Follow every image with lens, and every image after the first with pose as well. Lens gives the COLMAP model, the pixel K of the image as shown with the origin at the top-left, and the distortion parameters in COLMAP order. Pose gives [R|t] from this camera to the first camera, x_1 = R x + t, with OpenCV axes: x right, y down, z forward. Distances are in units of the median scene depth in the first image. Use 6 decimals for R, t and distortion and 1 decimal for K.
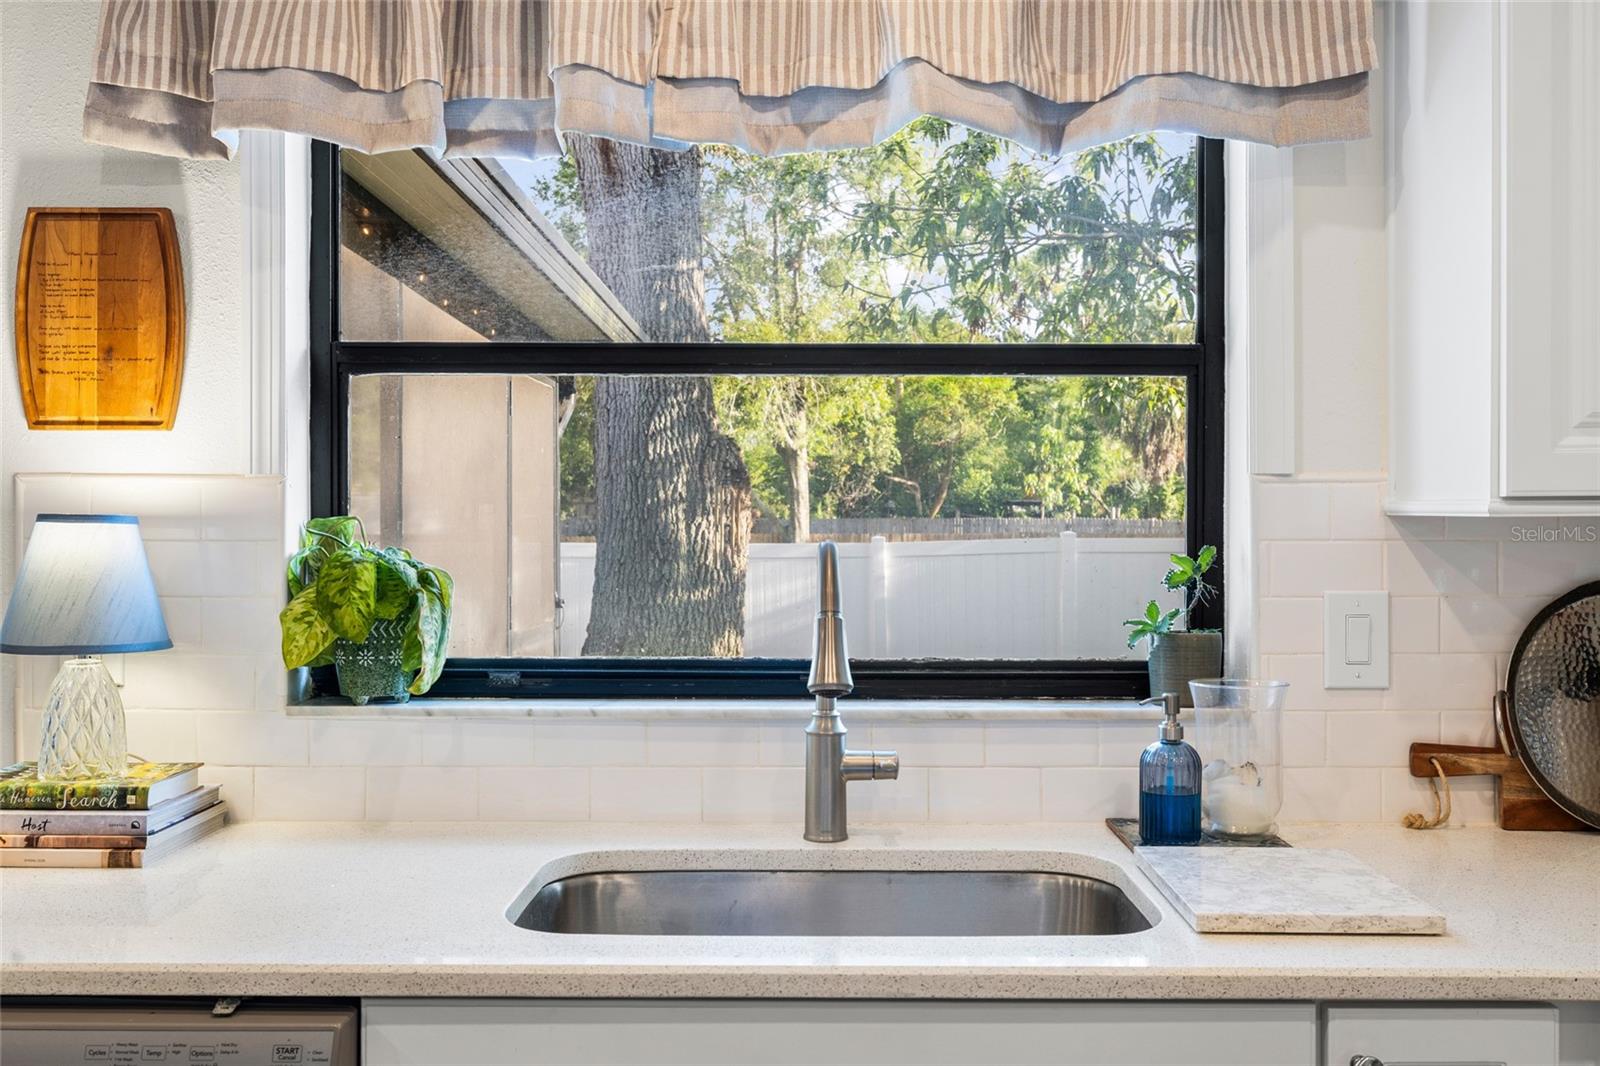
lens RADIAL K [[1455.0, 0, 792.2], [0, 1455.0, 532.3], [0, 0, 1]] dist [0.001213, 0.000000]
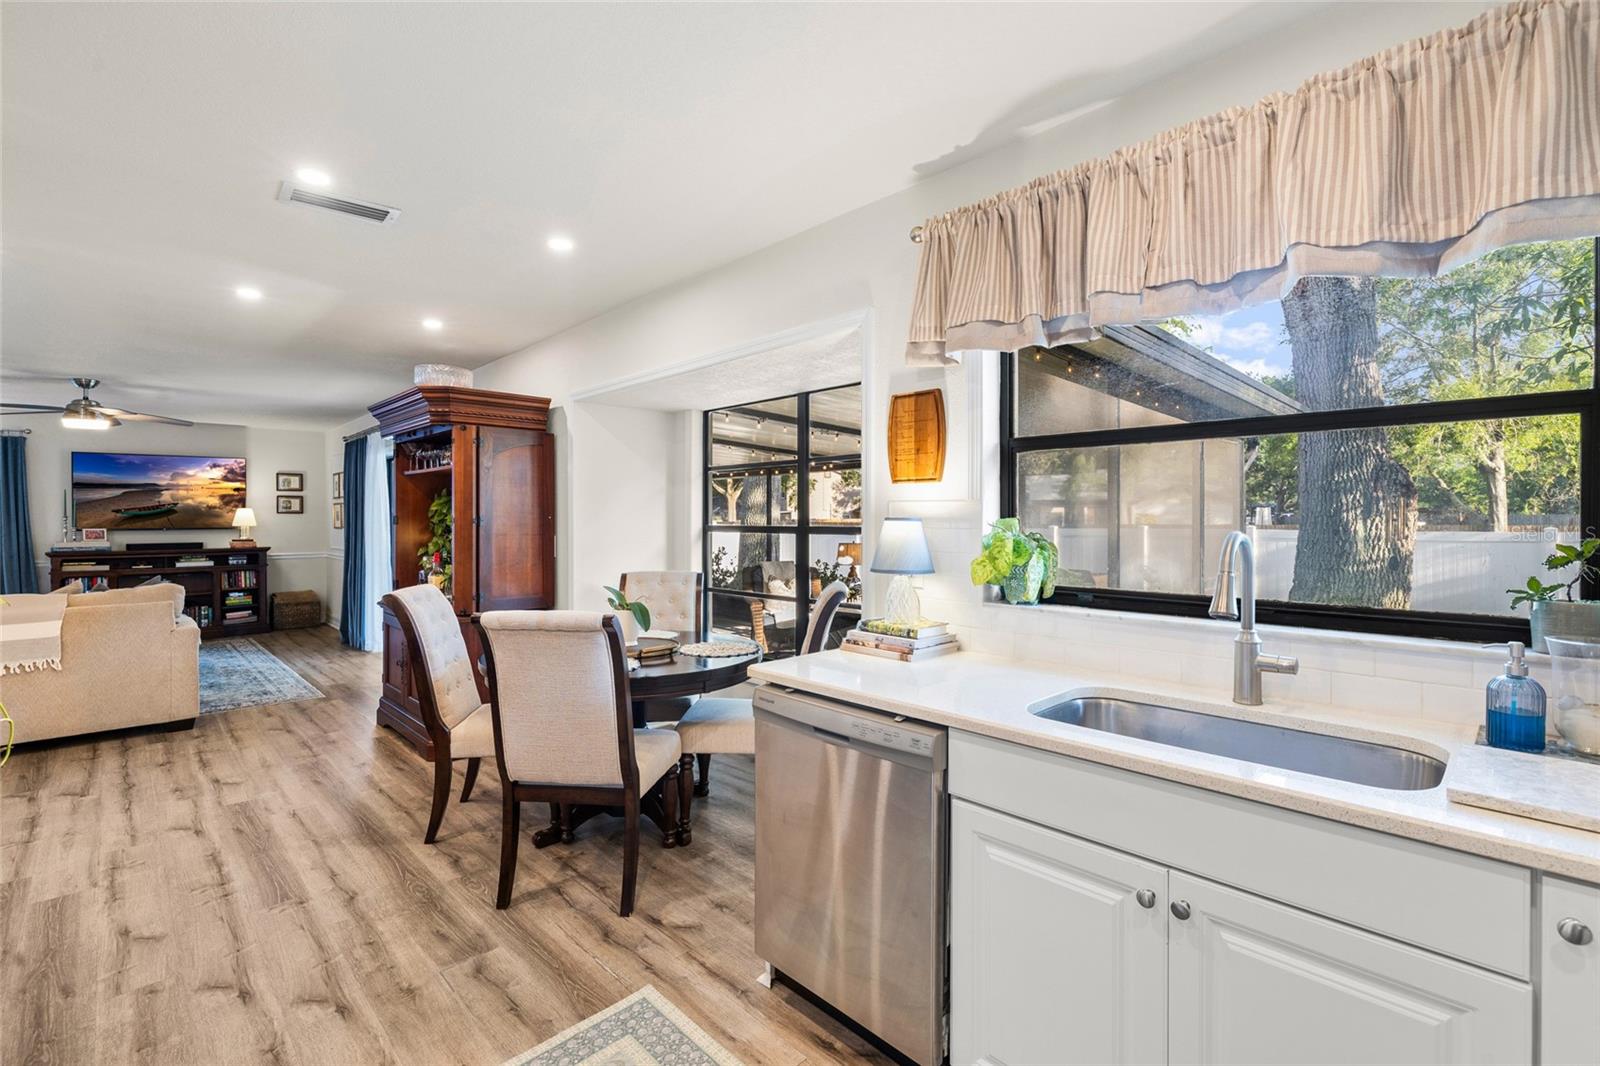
lens RADIAL K [[712.7, 0, 803.4], [0, 712.7, 521.5], [0, 0, 1]] dist [-0.009381, 0.002102]
pose [[0.706419, 0.001188, -0.707793, 0.246664], [-0.002791, 0.999995, -0.001107, -0.003600], [0.707789, 0.002757, 0.706419, 0.023733]]
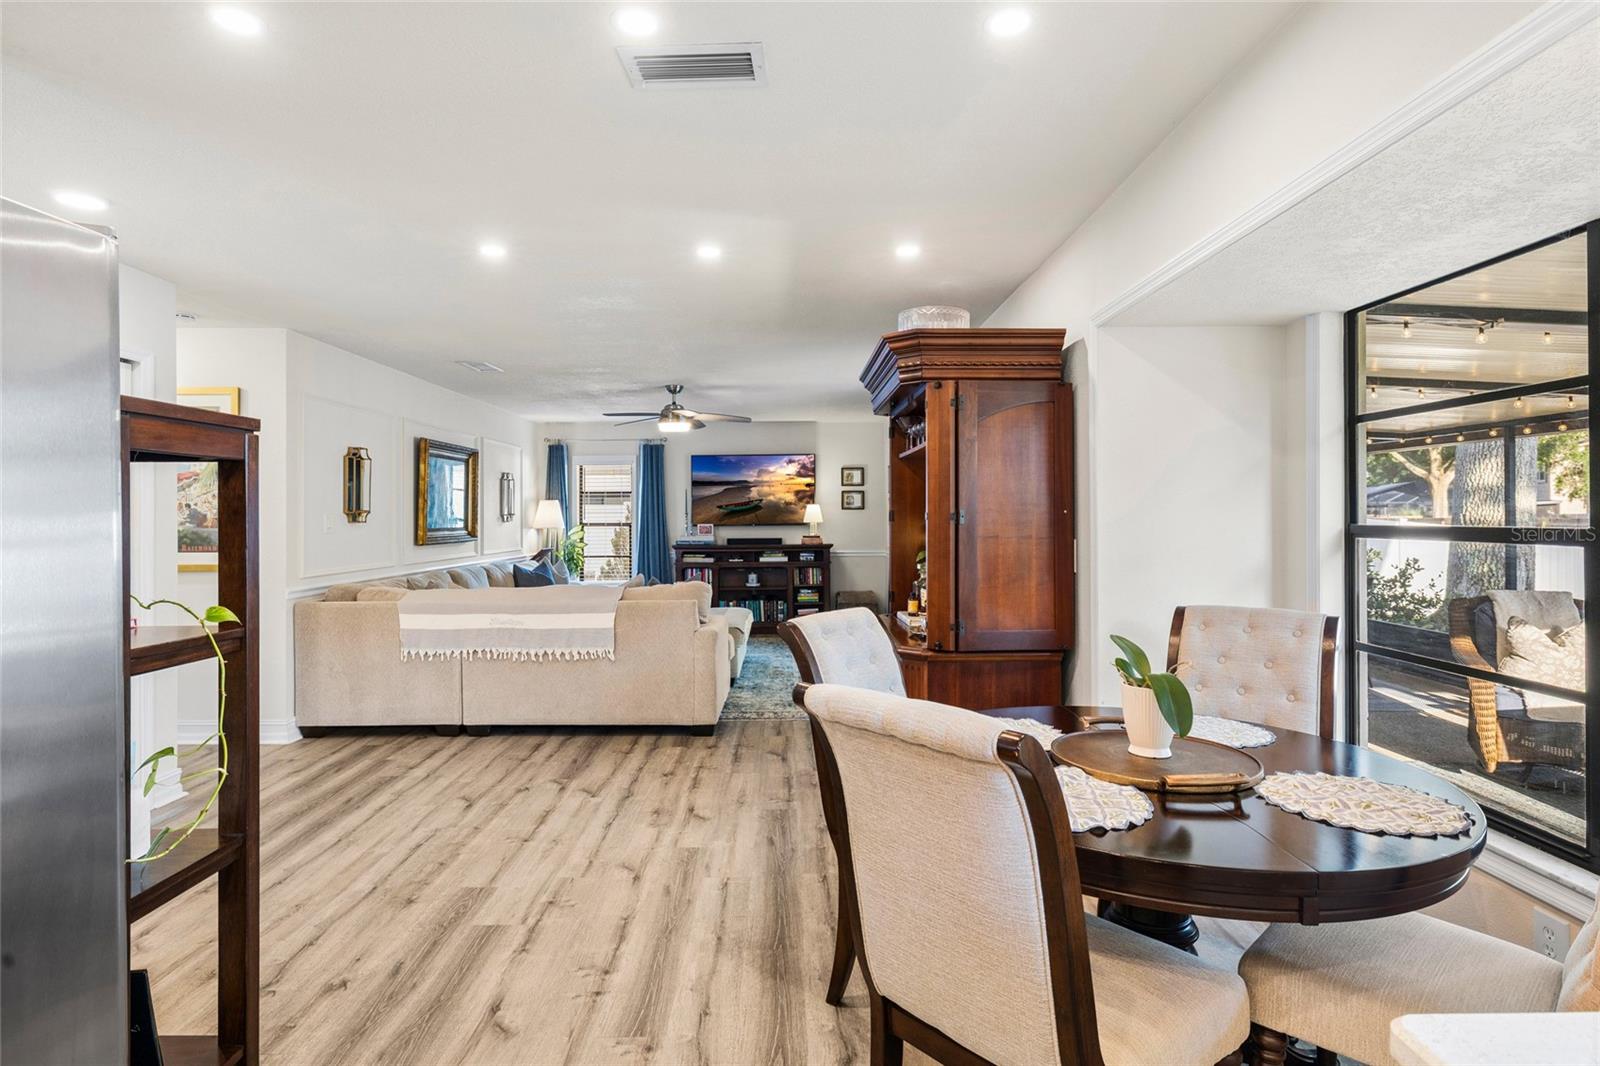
lens RADIAL K [[830.8, 0, 799.9], [0, 830.8, 510.7], [0, 0, 1]] dist [-0.003352, -0.000473]
pose [[0.025324, -0.007000, -0.999655, -0.210904], [-0.003108, 0.999970, -0.007080, -0.004608], [0.999674, 0.003286, 0.025301, 0.450747]]
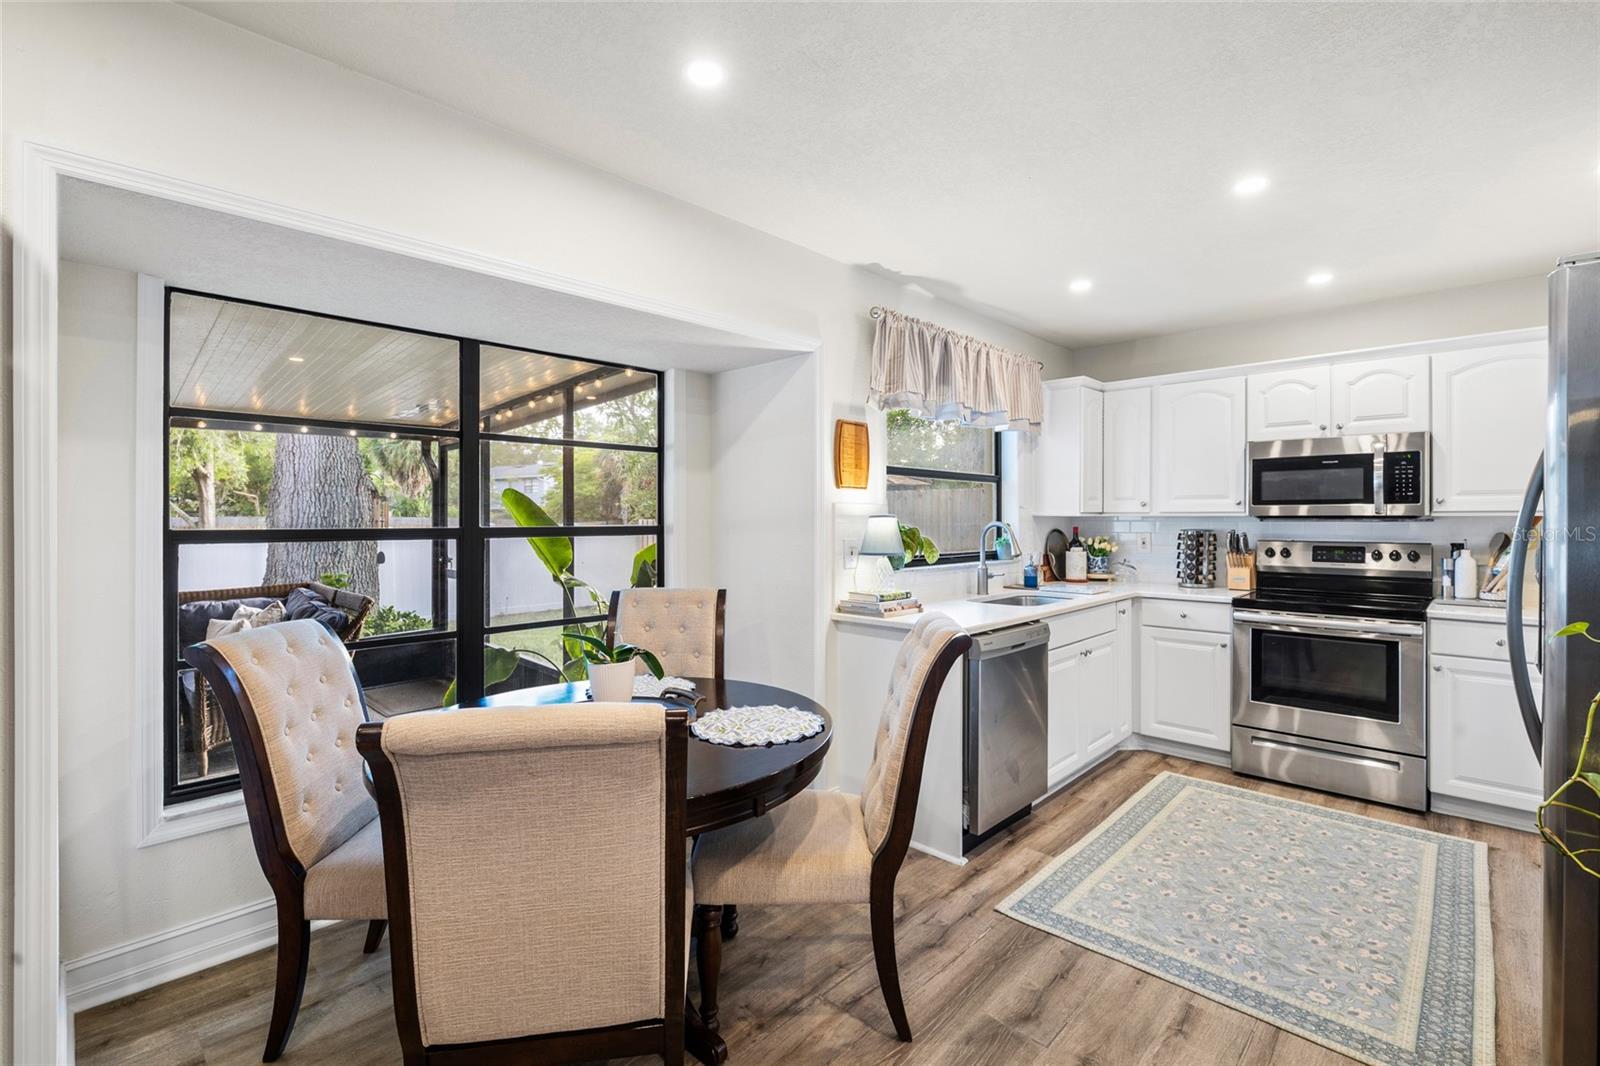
lens RADIAL K [[712.7, 0, 804.3], [0, 712.7, 516.8], [0, 0, 1]] dist [-0.009381, 0.002102]
pose [[0.683553, -0.000807, 0.729900, -1.778095], [0.008221, 0.999944, -0.006593, 0.000535], [-0.729854, 0.010507, 0.683522, -0.009181]]
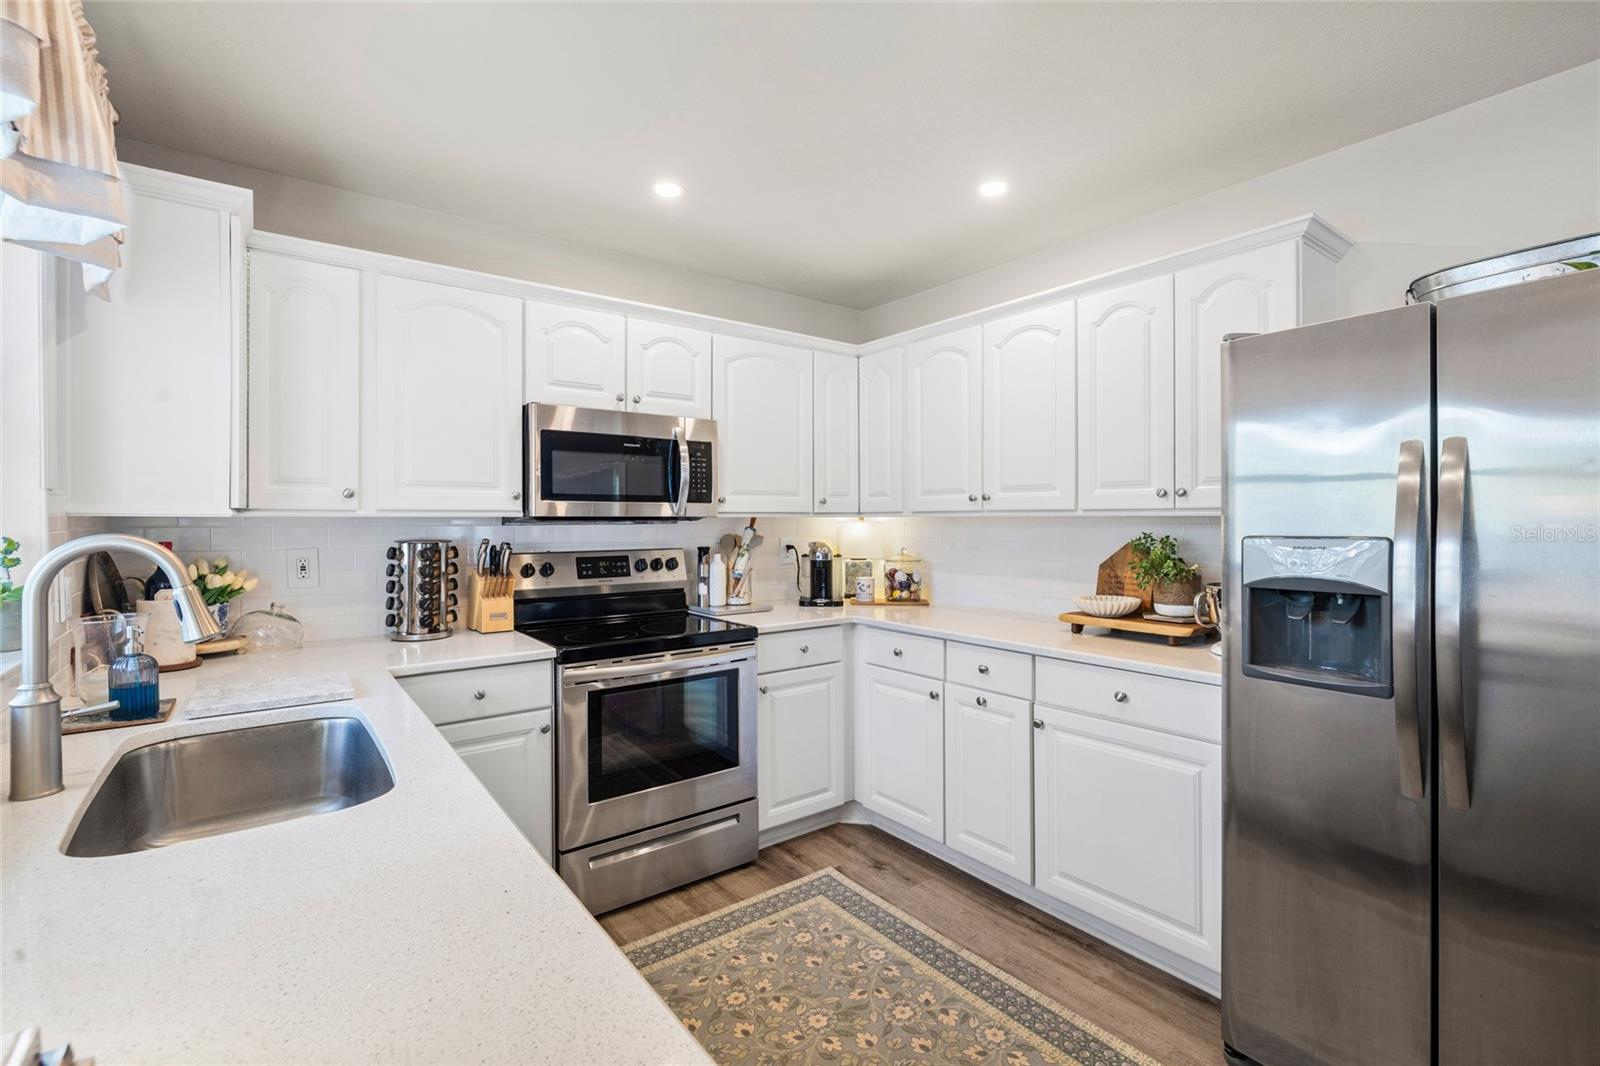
lens RADIAL K [[712.7, 0, 796.2], [0, 712.7, 525.8], [0, 0, 1]] dist [-0.009381, 0.002102]
pose [[-0.608811, -0.010016, 0.793252, -0.783483], [0.007589, 0.999801, 0.018448, -0.009139], [-0.793279, 0.017251, -0.608614, 0.855905]]
